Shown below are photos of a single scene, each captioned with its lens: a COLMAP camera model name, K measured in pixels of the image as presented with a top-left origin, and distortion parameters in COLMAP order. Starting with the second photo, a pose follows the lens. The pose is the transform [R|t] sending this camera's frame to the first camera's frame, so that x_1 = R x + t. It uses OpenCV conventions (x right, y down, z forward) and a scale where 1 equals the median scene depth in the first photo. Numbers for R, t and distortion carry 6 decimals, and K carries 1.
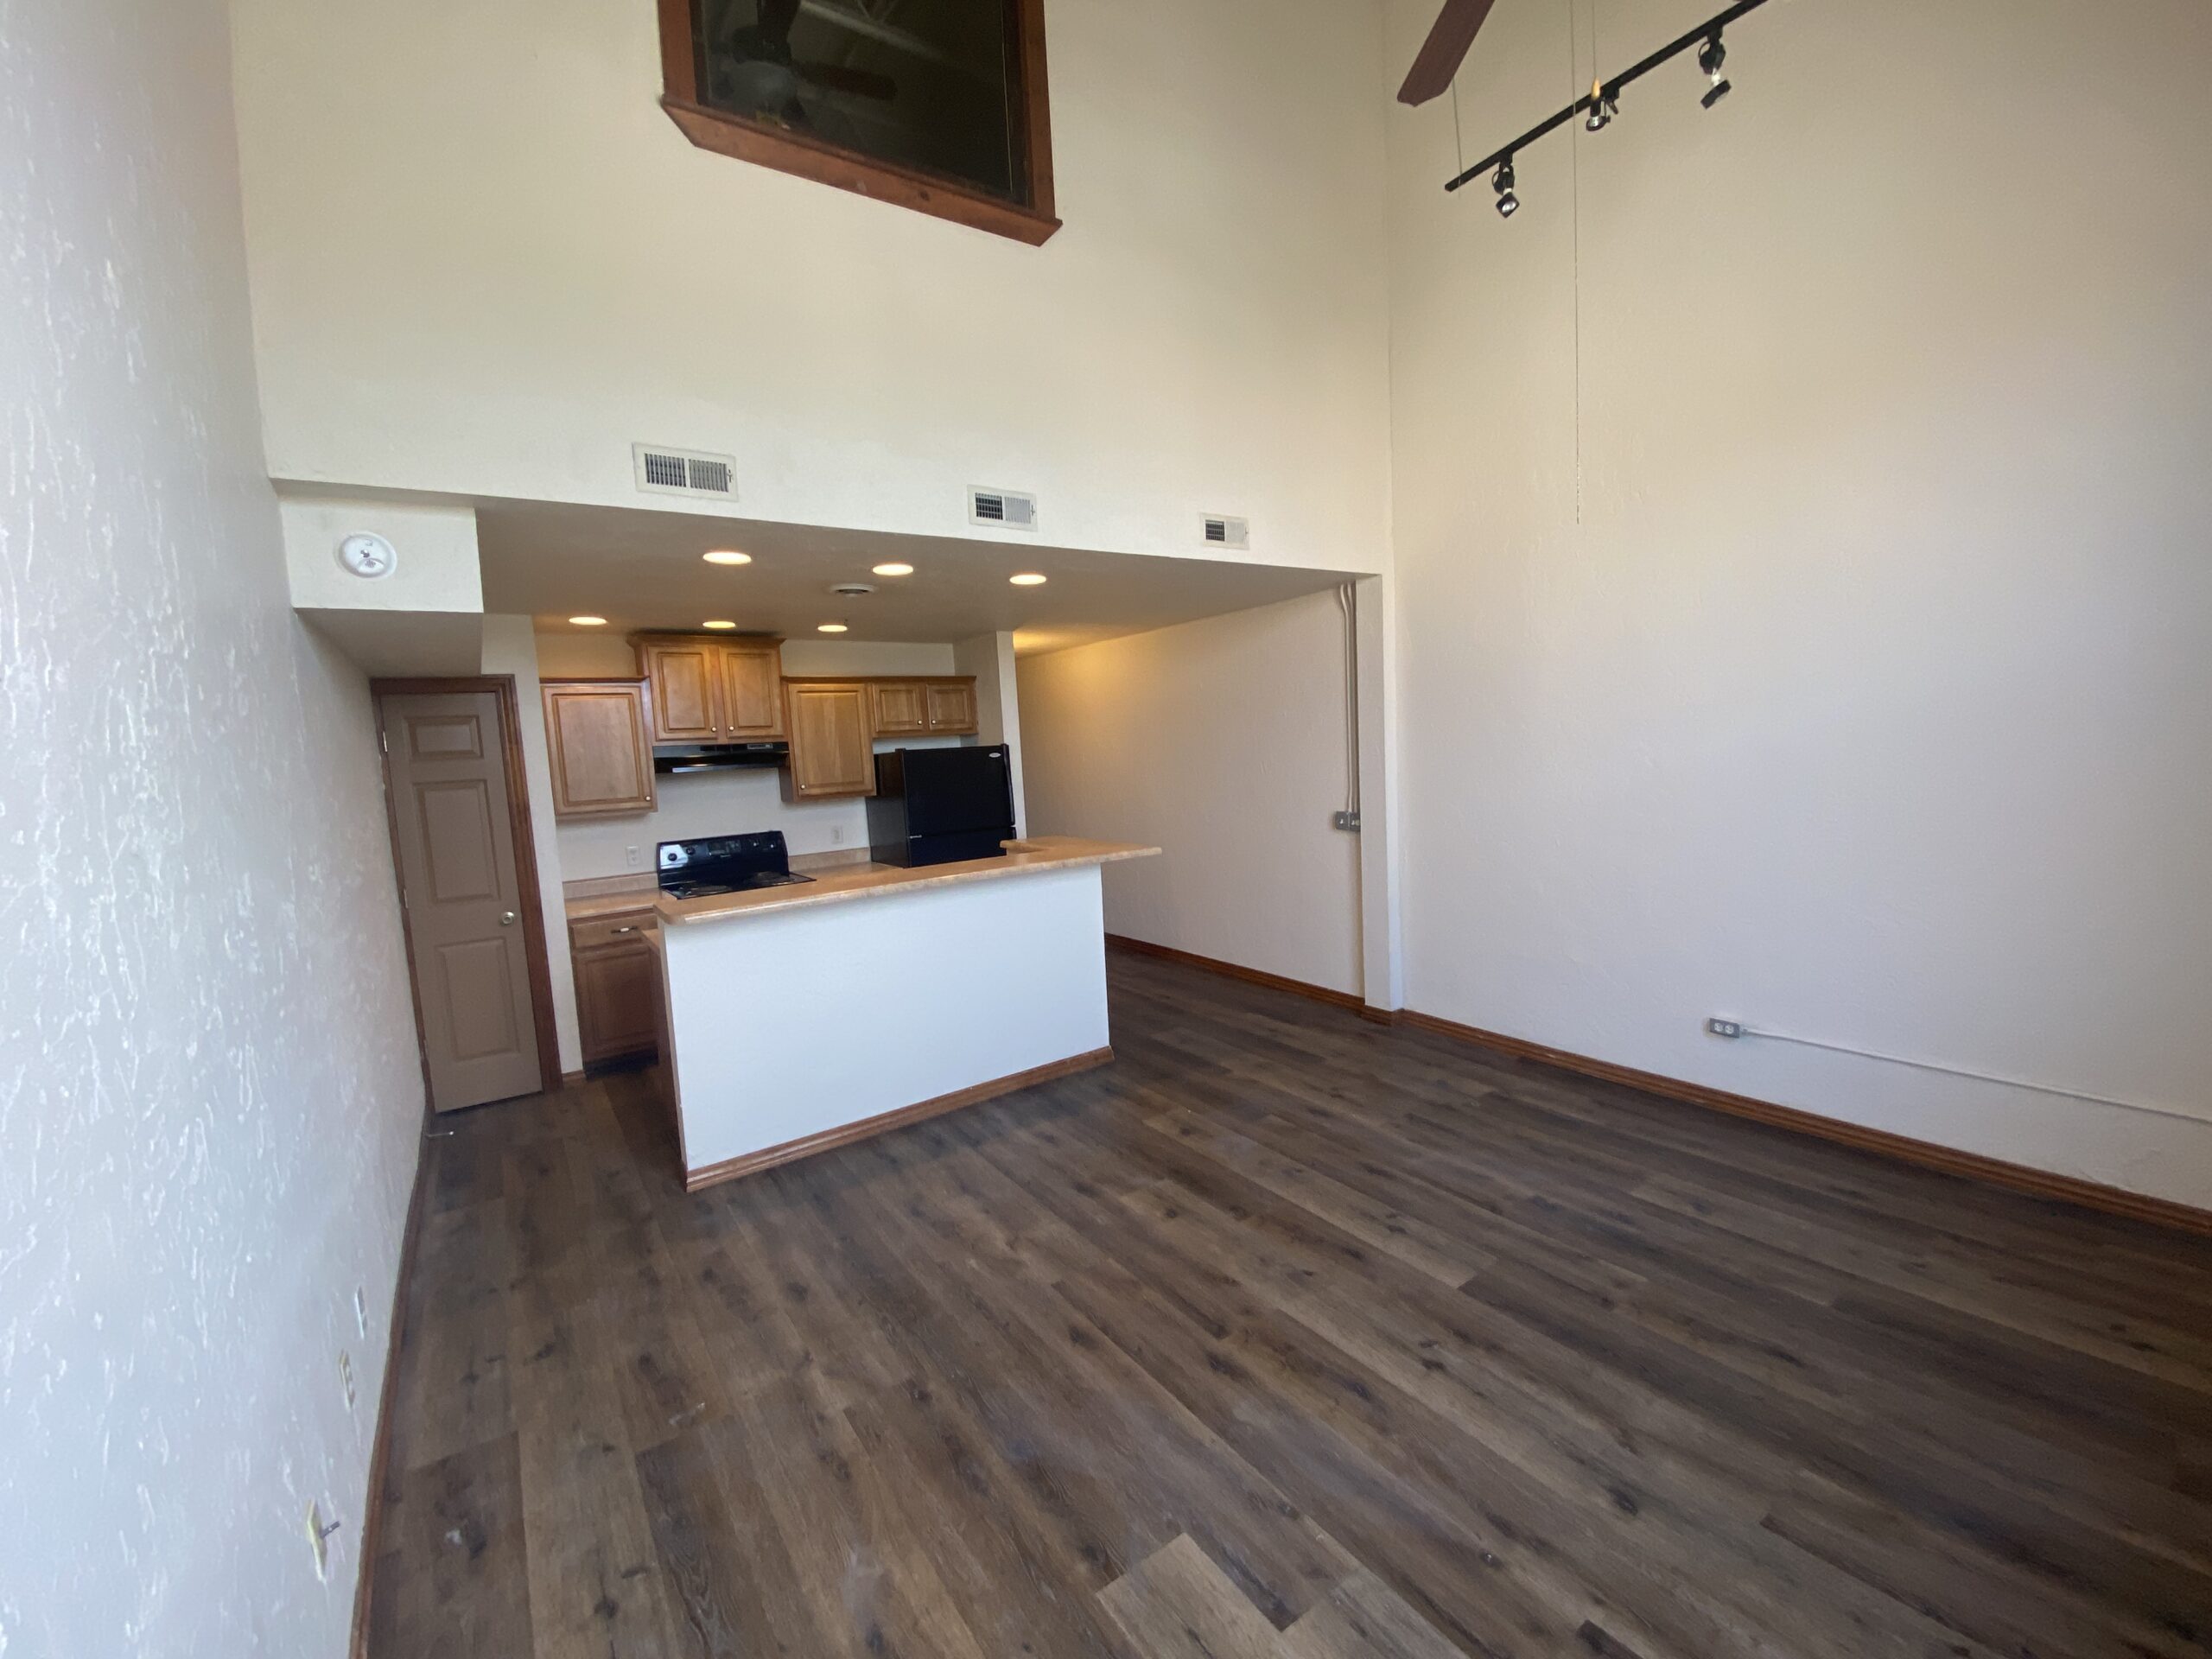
lens RADIAL K [[897.1, 0, 1106.0], [0, 897.1, 829.5], [0, 0, 1]] dist [0.030327, -0.021493]
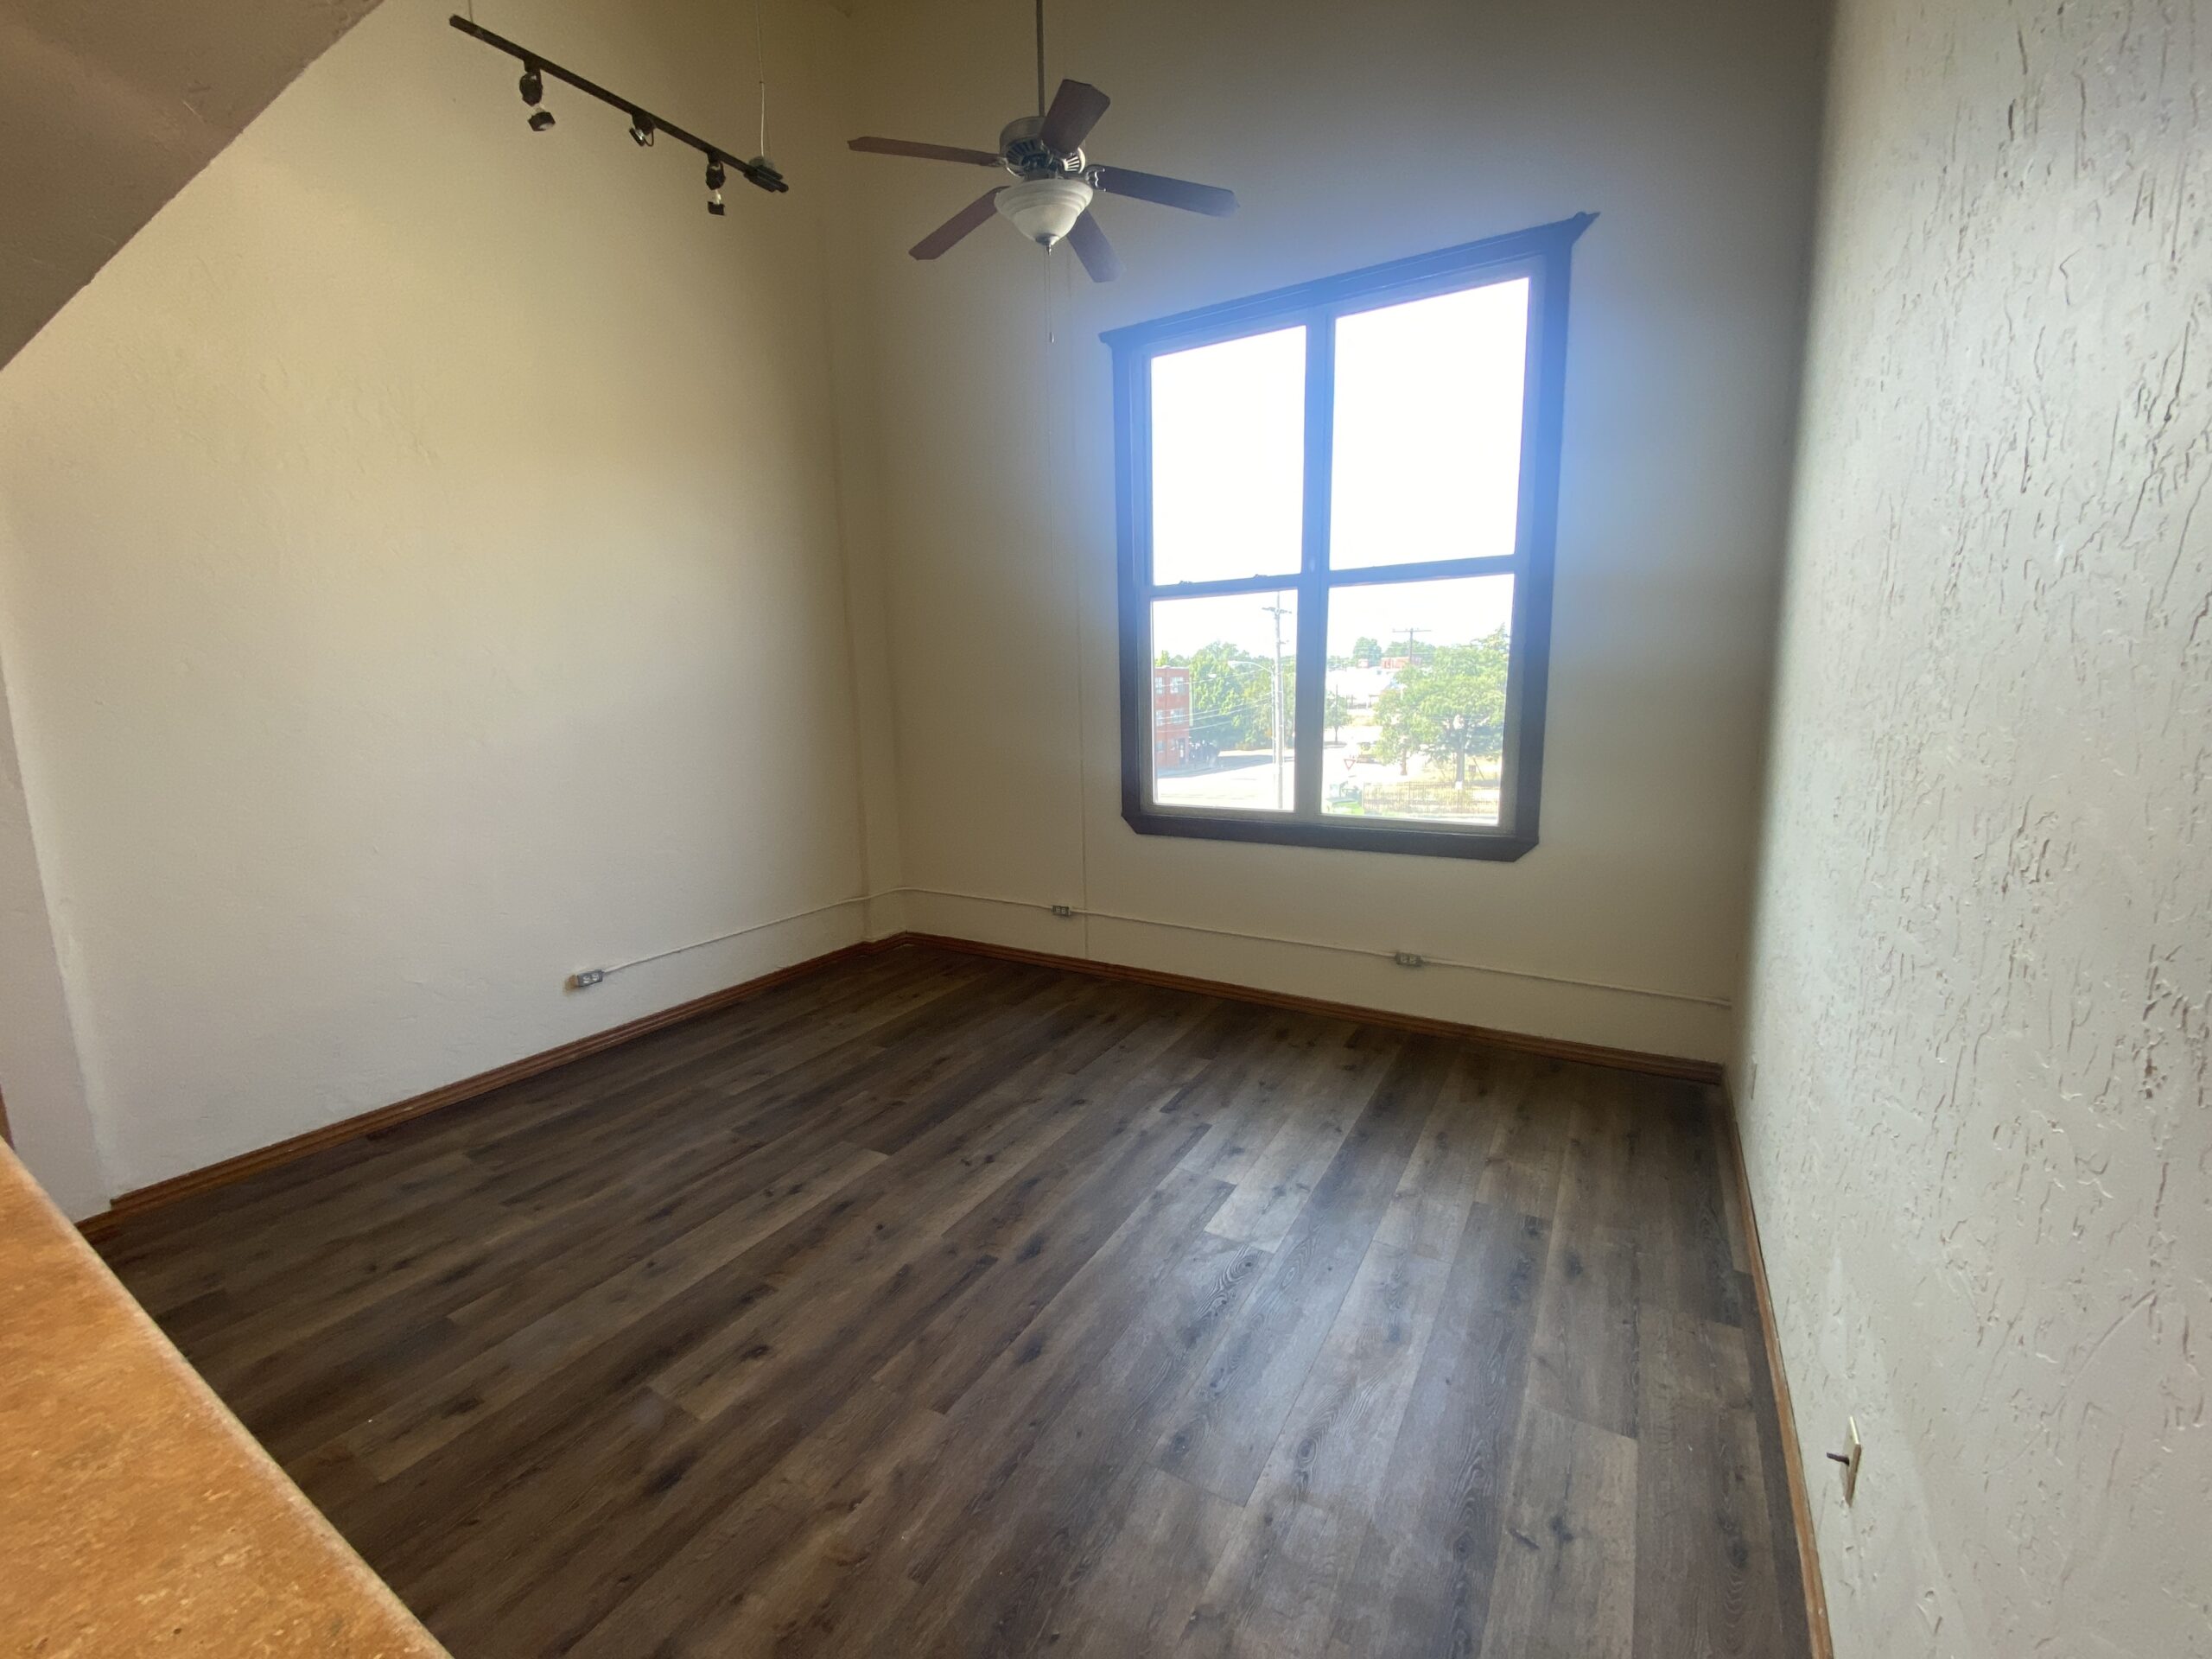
lens RADIAL K [[897.1, 0, 1106.0], [0, 897.1, 829.5], [0, 0, 1]] dist [0.030327, -0.021493]
pose [[-0.417392, -0.087058, 0.904547, -0.628661], [0.127647, 0.979914, 0.153213, -0.054836], [-0.899717, 0.179412, -0.397896, 0.913464]]
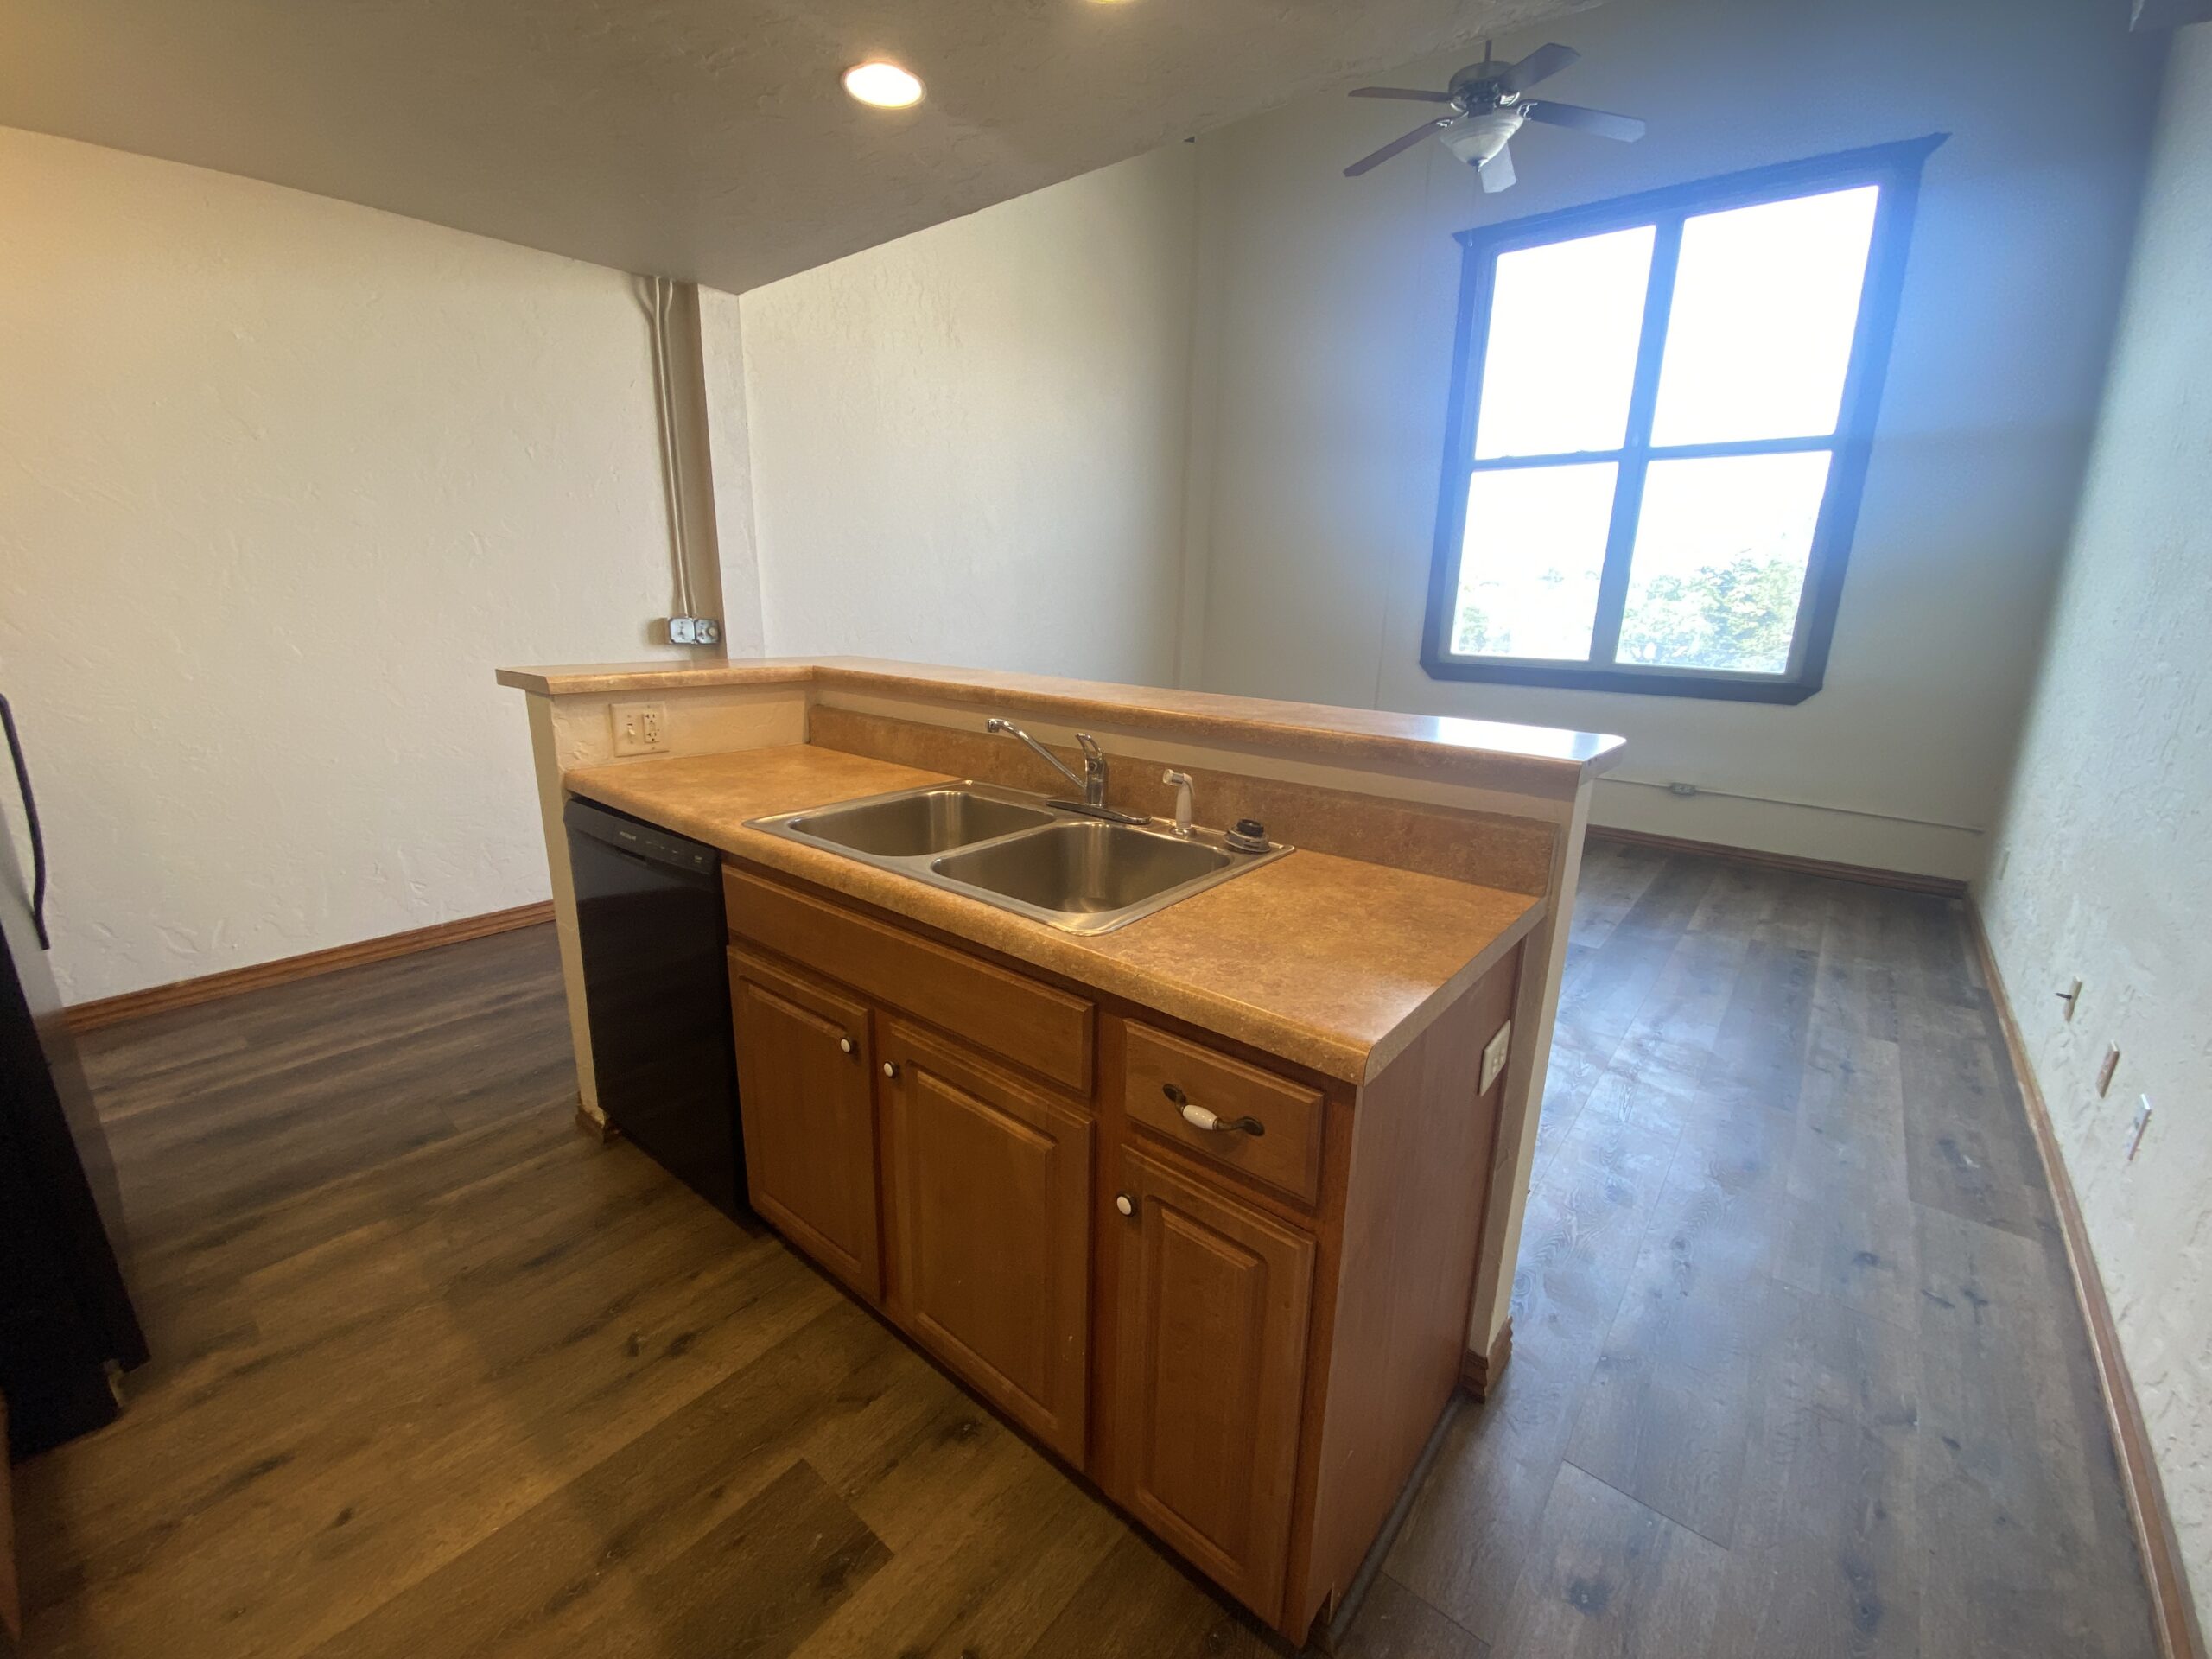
lens RADIAL K [[906.7, 0, 1103.9], [0, 906.7, 827.8], [0, 0, 1]] dist [0.013618, -0.013723]
pose [[-0.274185, -0.194050, 0.941896, -0.841114], [0.084538, 0.970775, 0.224608, 0.013991], [-0.957954, 0.141210, -0.249768, 1.350307]]
